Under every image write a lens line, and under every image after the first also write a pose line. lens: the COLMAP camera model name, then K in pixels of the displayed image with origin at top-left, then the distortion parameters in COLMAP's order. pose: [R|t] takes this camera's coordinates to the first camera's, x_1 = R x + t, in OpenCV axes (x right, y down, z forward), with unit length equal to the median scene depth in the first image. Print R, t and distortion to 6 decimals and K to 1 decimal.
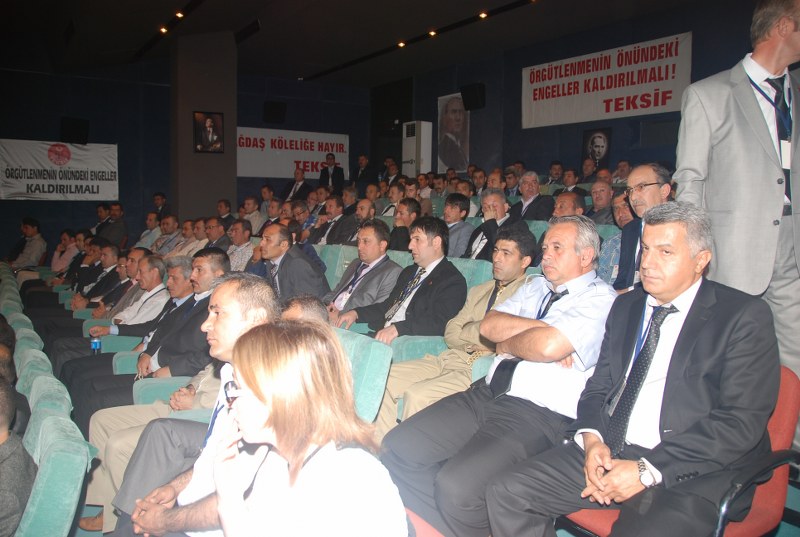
lens RADIAL K [[640.2, 0, 398.4], [0, 640.2, 268.5], [0, 0, 1]] dist [-0.156175, 0.127517]
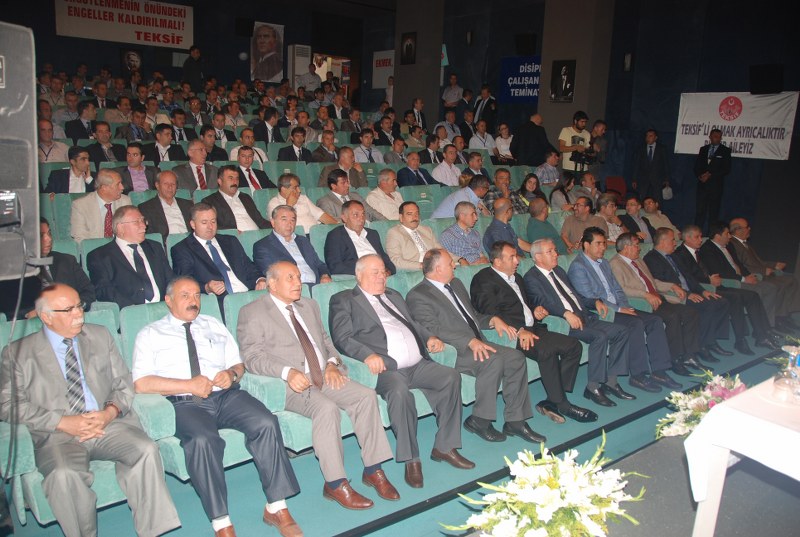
lens RADIAL K [[640.2, 0, 404.4], [0, 640.2, 271.5], [0, 0, 1]] dist [-0.156175, 0.127517]
pose [[-0.060260, -0.218993, 0.973864, -1.224489], [0.042216, 0.974205, 0.221682, 0.005042], [-0.997290, 0.054471, -0.049461, 0.391825]]
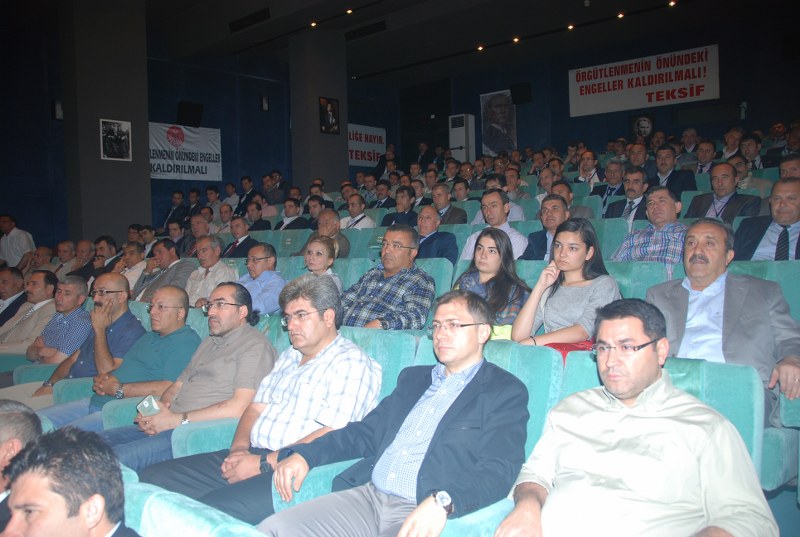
lens RADIAL K [[640.2, 0, 398.4], [0, 640.2, 268.5], [0, 0, 1]] dist [-0.156175, 0.127517]
pose [[0.965050, -0.054053, 0.256432, -0.507062], [0.063596, 0.997552, -0.029063, 0.105523], [-0.254233, 0.044355, 0.966125, -0.139413]]
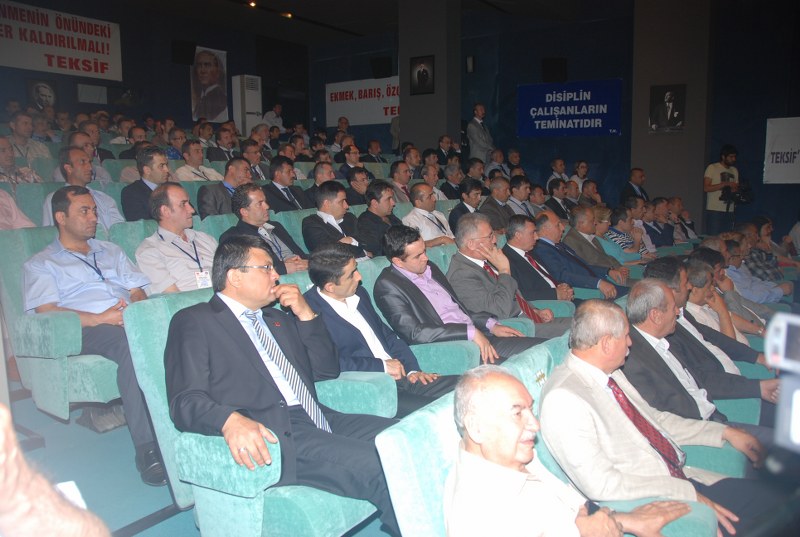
lens RADIAL K [[640.2, 0, 406.8], [0, 640.2, 269.8], [0, 0, 1]] dist [-0.156175, 0.127517]
pose [[-0.359151, -0.138440, 0.922954, -0.872672], [0.086980, 0.979667, 0.180794, -0.029474], [-0.929217, 0.145210, -0.339807, 0.746331]]
